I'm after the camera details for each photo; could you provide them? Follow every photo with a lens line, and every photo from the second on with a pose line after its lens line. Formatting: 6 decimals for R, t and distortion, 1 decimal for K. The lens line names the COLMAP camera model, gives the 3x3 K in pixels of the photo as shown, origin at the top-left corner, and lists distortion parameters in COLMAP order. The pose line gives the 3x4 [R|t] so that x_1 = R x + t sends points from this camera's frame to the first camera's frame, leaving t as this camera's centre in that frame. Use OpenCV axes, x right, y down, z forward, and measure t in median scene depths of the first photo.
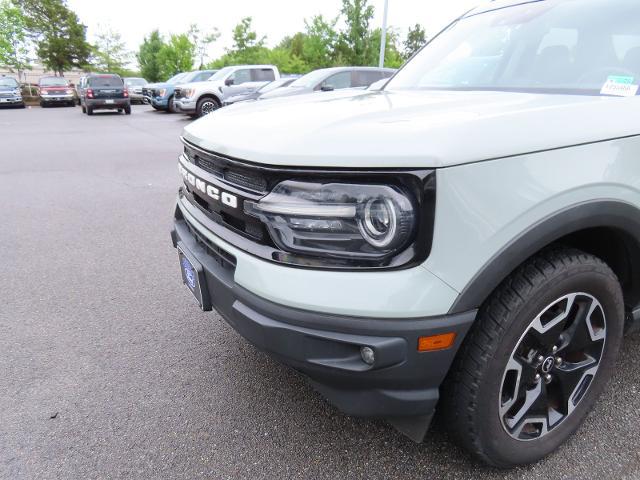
lens RADIAL K [[457.2, 0, 322.8], [0, 457.2, 239.1], [0, 0, 1]] dist [-0.012068, 0.010003]
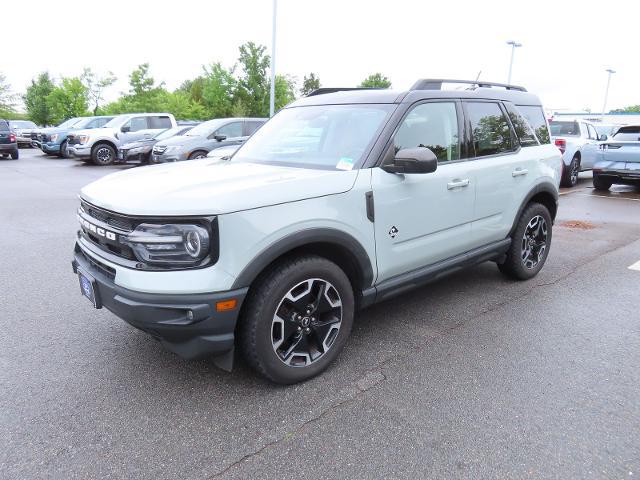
lens RADIAL K [[457.2, 0, 322.8], [0, 457.2, 239.1], [0, 0, 1]] dist [-0.012068, 0.010003]
pose [[0.979847, -0.040170, 0.195669, 0.211040], [0.056498, 0.995305, -0.078592, 0.093237], [-0.191593, 0.088063, 0.977516, -0.725552]]
